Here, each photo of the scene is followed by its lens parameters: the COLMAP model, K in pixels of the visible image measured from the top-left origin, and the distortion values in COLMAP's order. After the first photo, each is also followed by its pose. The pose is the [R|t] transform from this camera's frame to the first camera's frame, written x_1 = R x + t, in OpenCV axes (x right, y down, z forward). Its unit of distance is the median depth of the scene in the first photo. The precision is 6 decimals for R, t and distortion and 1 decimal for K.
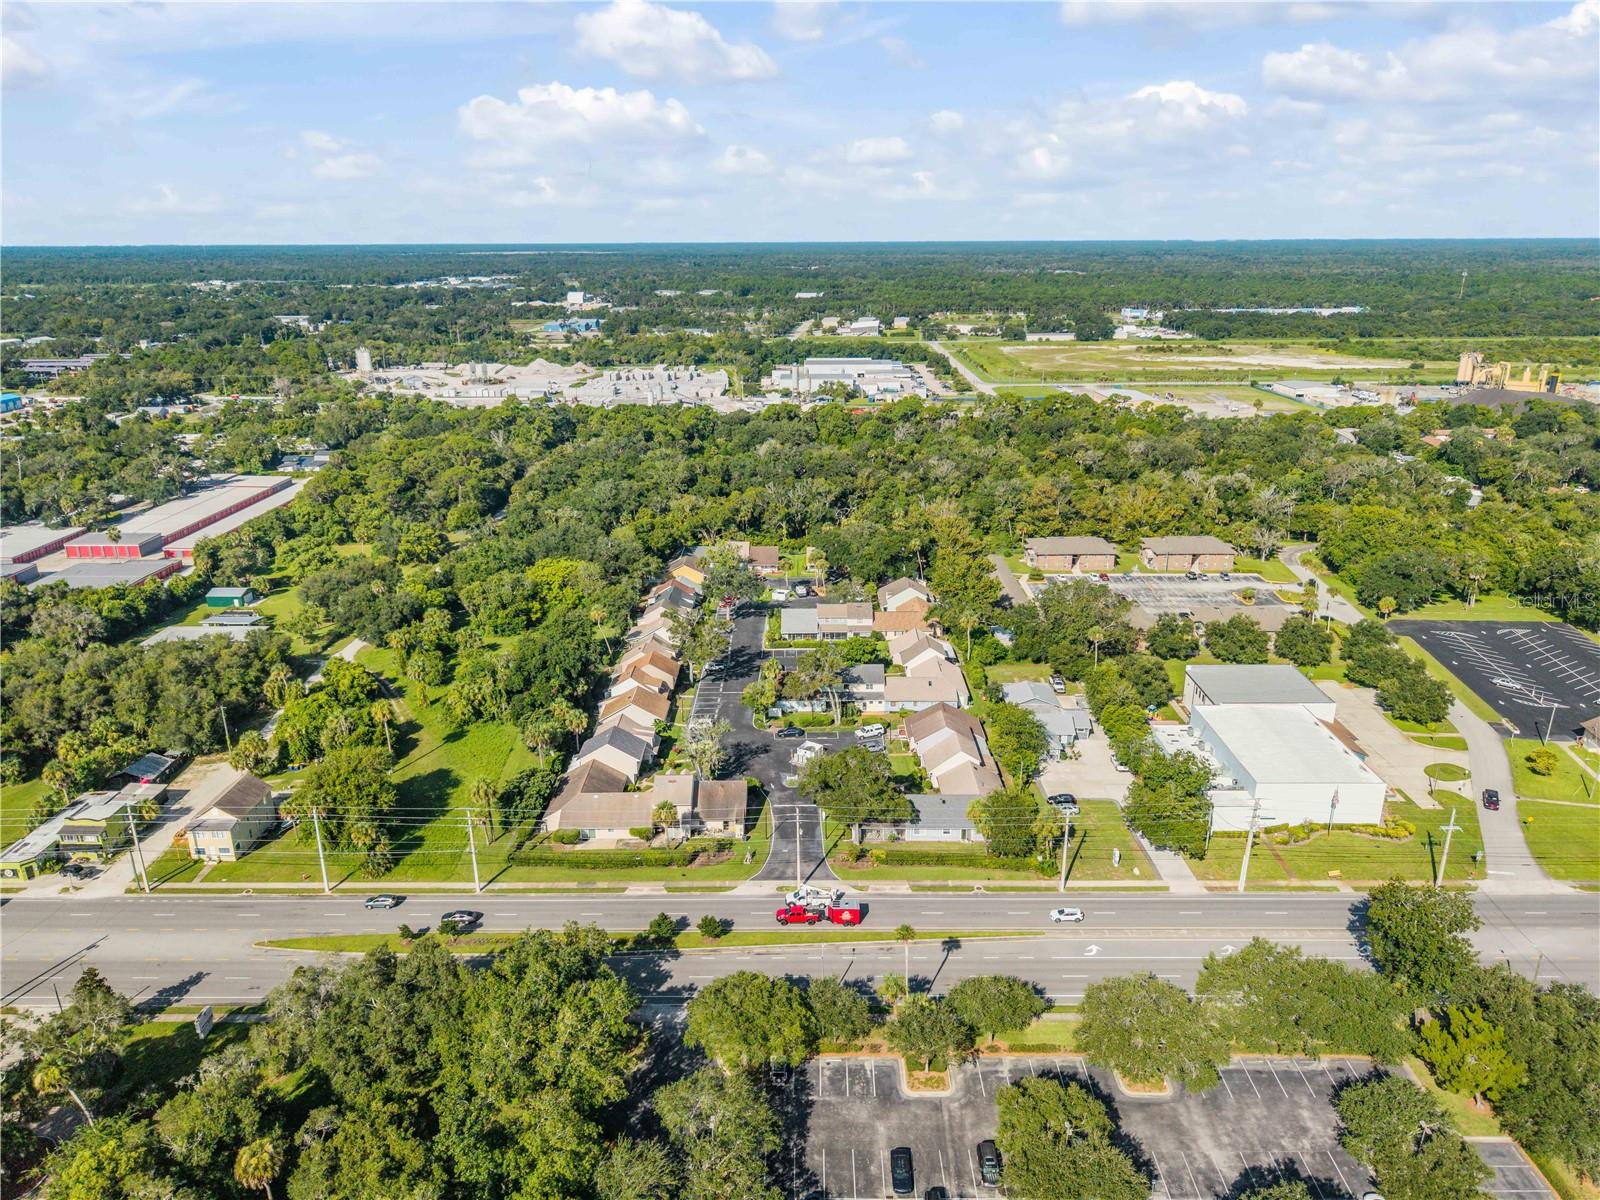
lens RADIAL K [[1071.9, 0, 800.0], [0, 1071.9, 600.0], [0, 0, 1]] dist [0.024499, -0.028299]
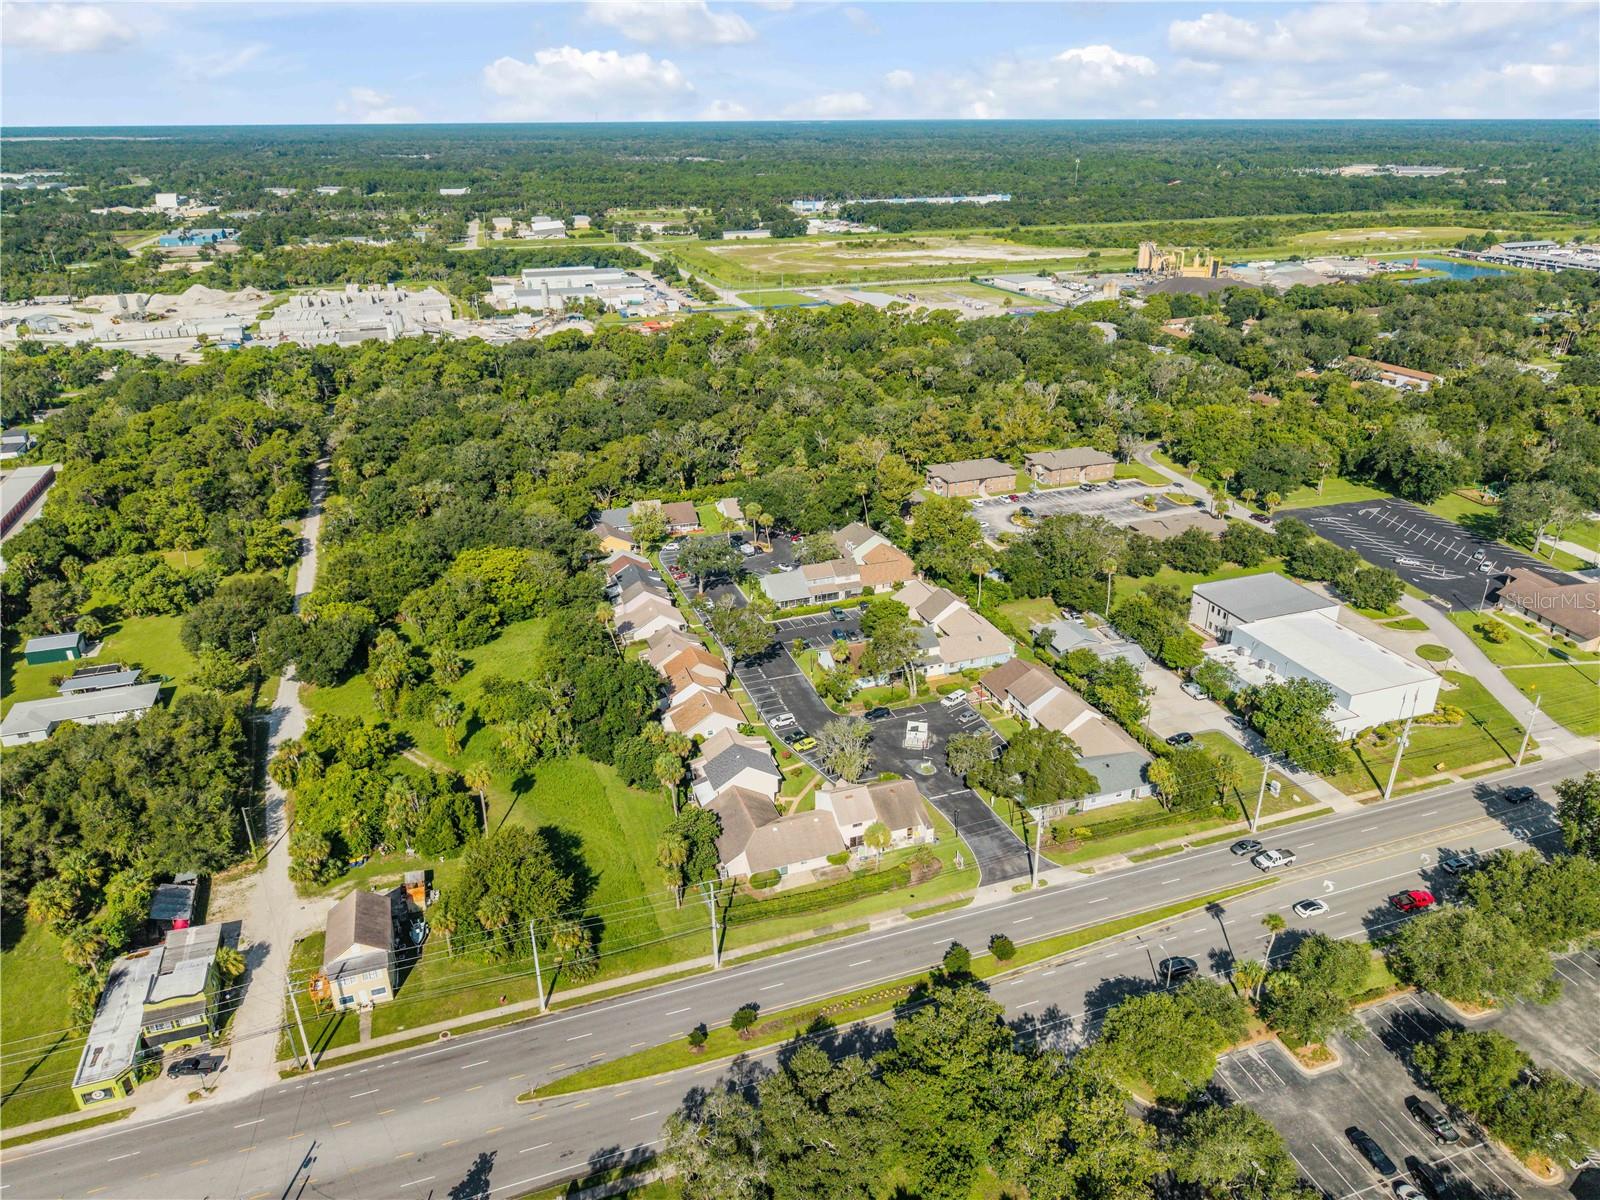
lens RADIAL K [[1071.9, 0, 800.0], [0, 1071.9, 600.0], [0, 0, 1]] dist [0.024499, -0.028299]
pose [[0.940555, -0.139275, 0.309774, -0.276966], [0.108926, 0.987573, 0.113288, -0.072061], [-0.321702, -0.072811, 0.944037, 0.095298]]
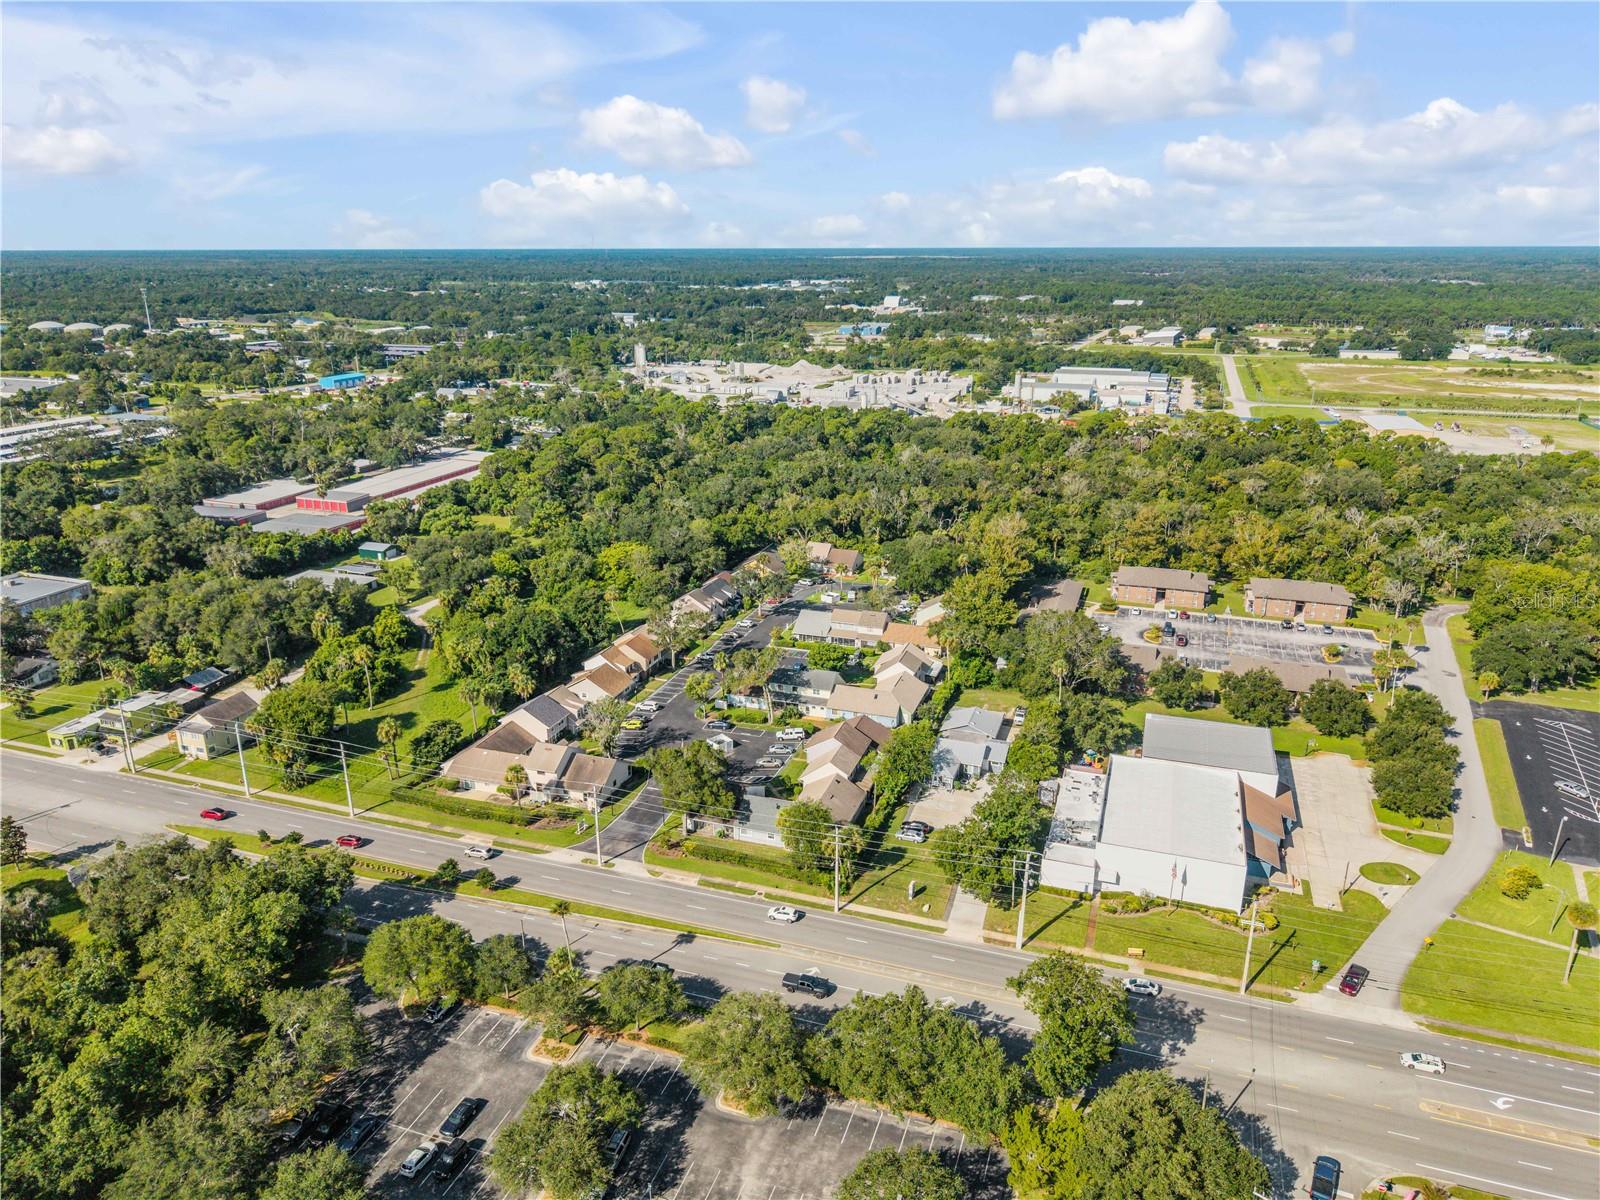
lens RADIAL K [[1071.9, 0, 800.0], [0, 1071.9, 600.0], [0, 0, 1]] dist [0.024499, -0.028299]
pose [[0.947640, 0.103098, -0.302241, 0.282040], [-0.104231, 0.994476, 0.012425, -0.012980], [0.301852, 0.019728, 0.953150, 0.027981]]
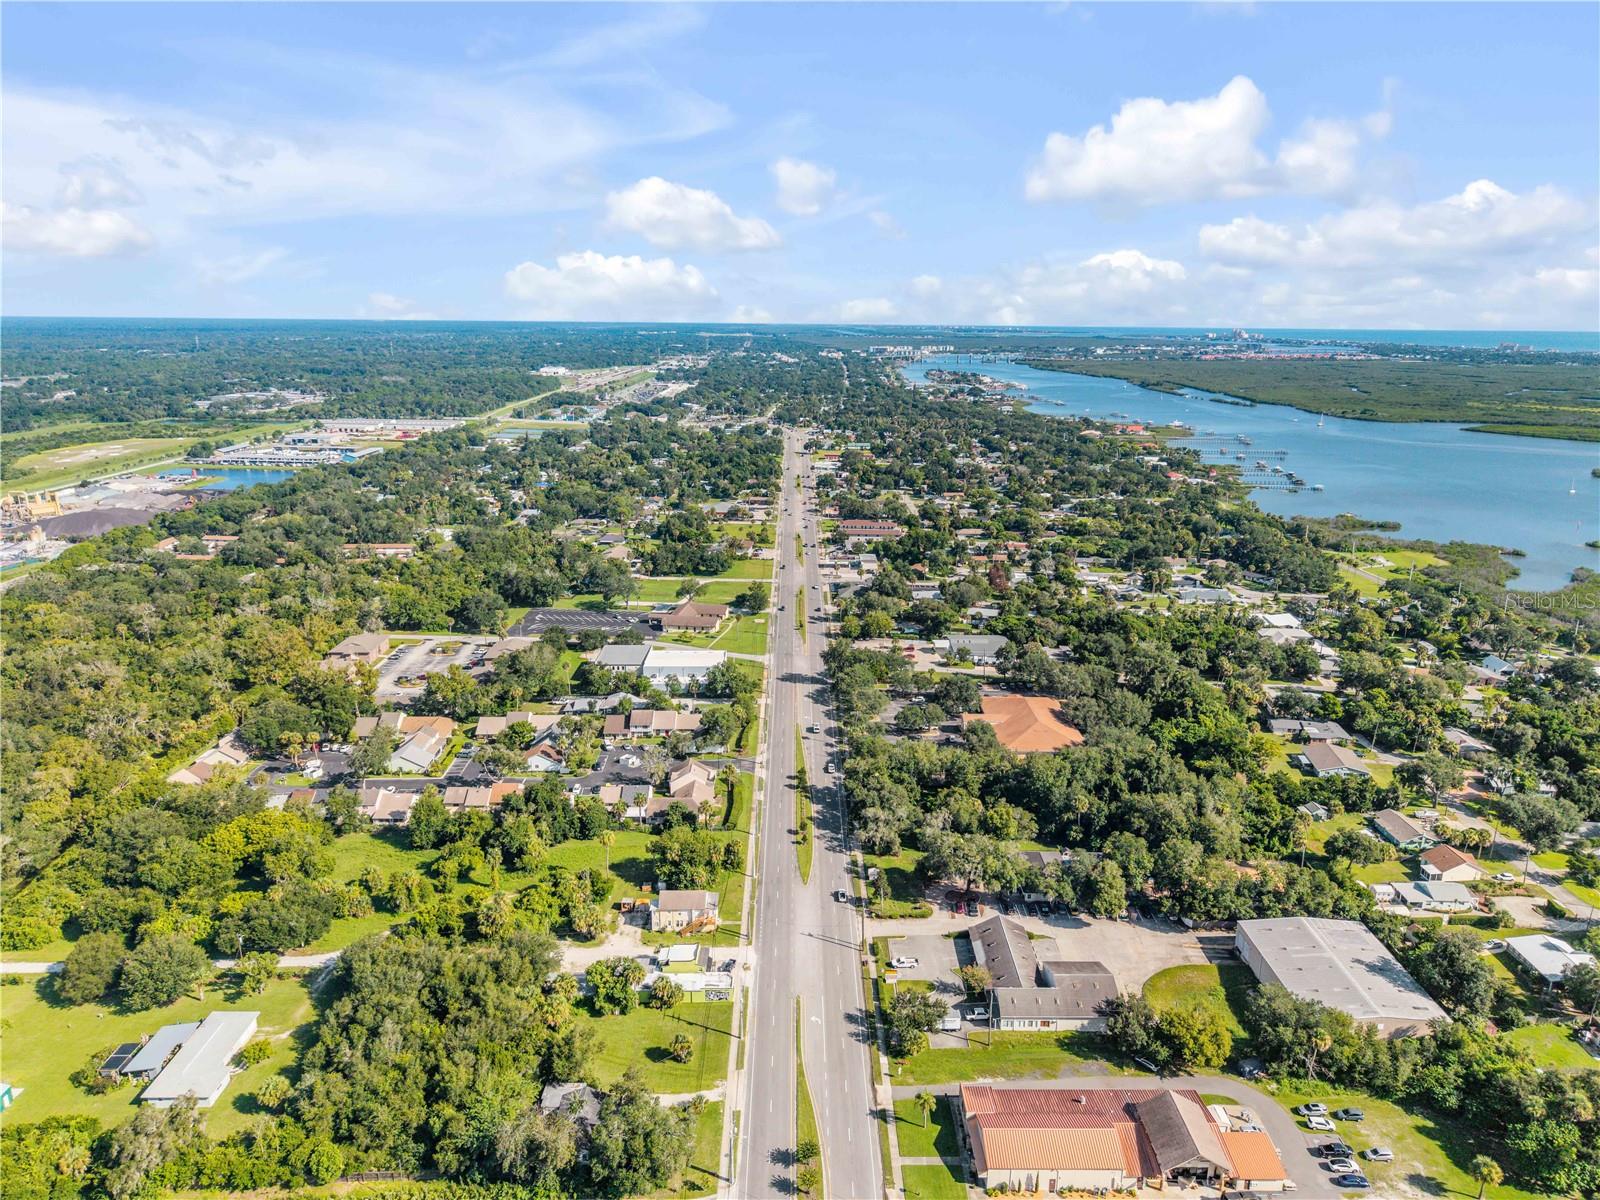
lens RADIAL K [[1071.9, 0, 800.0], [0, 1071.9, 600.0], [0, 0, 1]] dist [0.024499, -0.028299]
pose [[-0.011781, -0.253518, 0.967259, -1.175346], [0.314166, 0.917403, 0.244277, -0.314350], [-0.949295, 0.306758, 0.068839, 0.399273]]
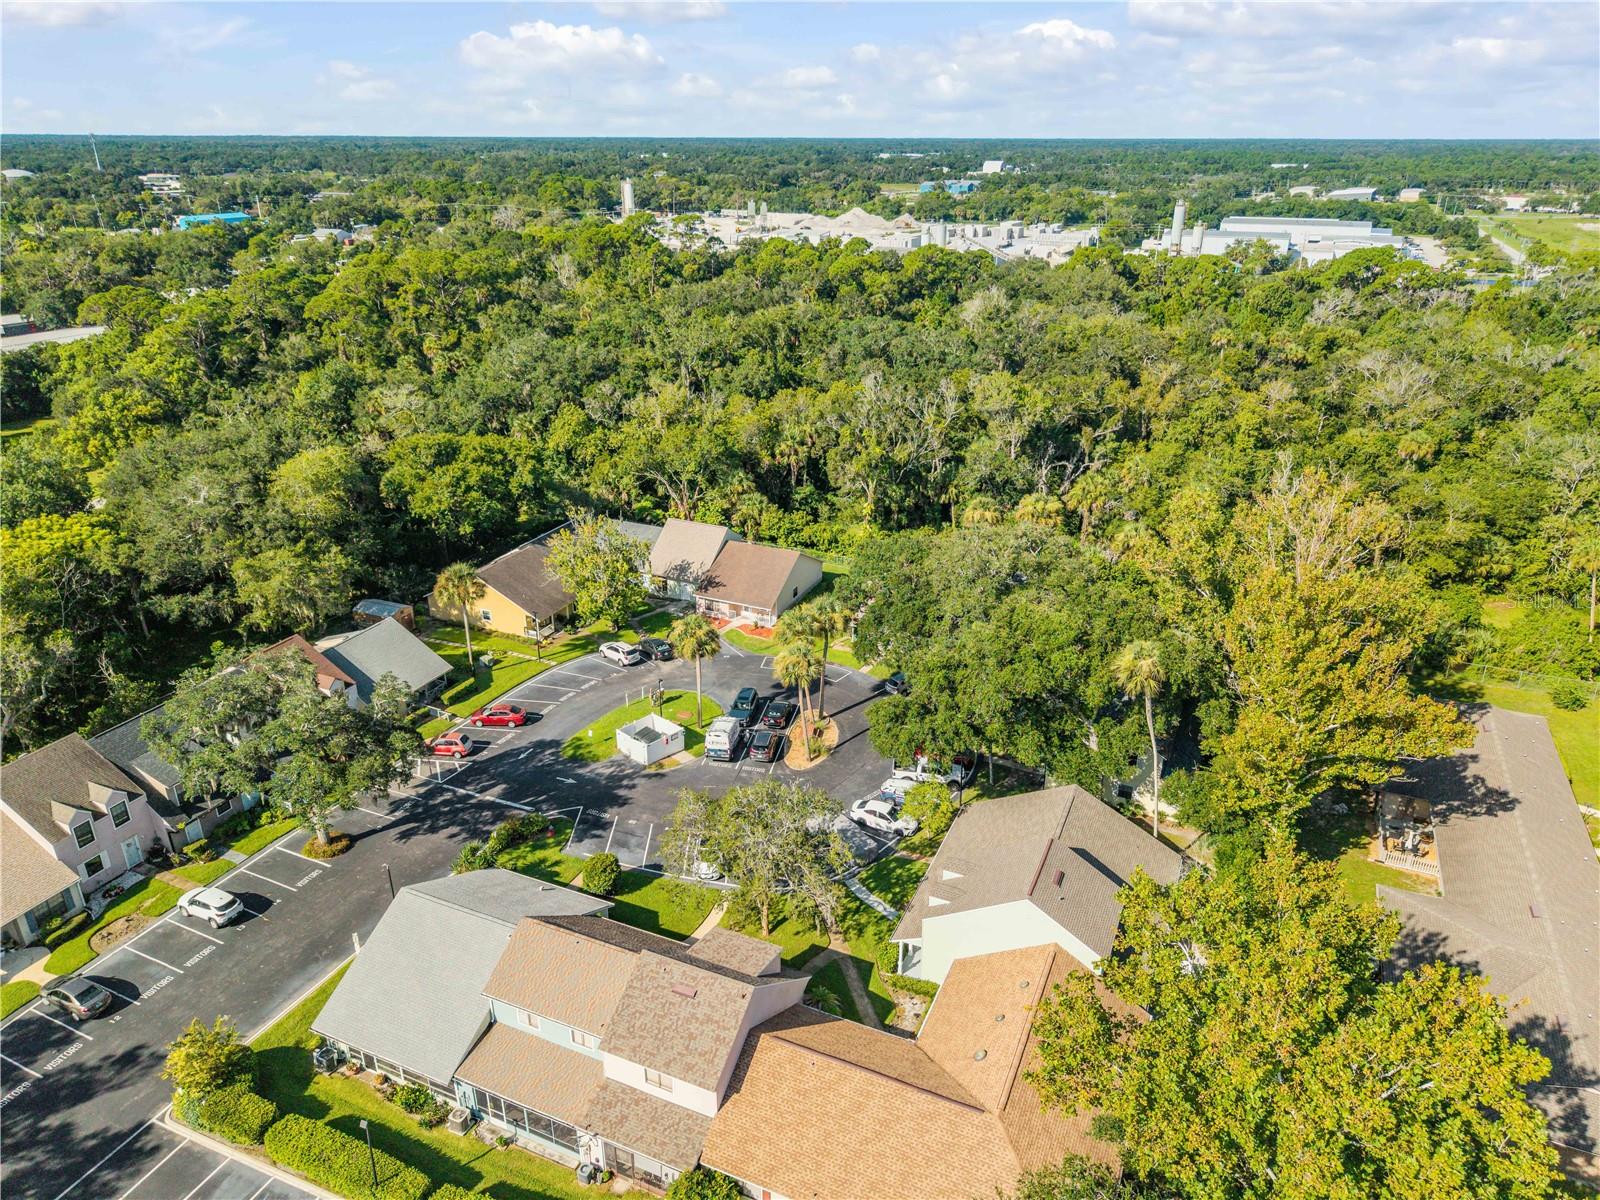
lens RADIAL K [[1071.9, 0, 800.0], [0, 1071.9, 600.0], [0, 0, 1]] dist [0.024499, -0.028299]
pose [[0.915500, 0.166630, -0.366189, 0.131192], [-0.135751, 0.984760, 0.108716, -0.086540], [0.378724, -0.049819, 0.924168, 0.804684]]
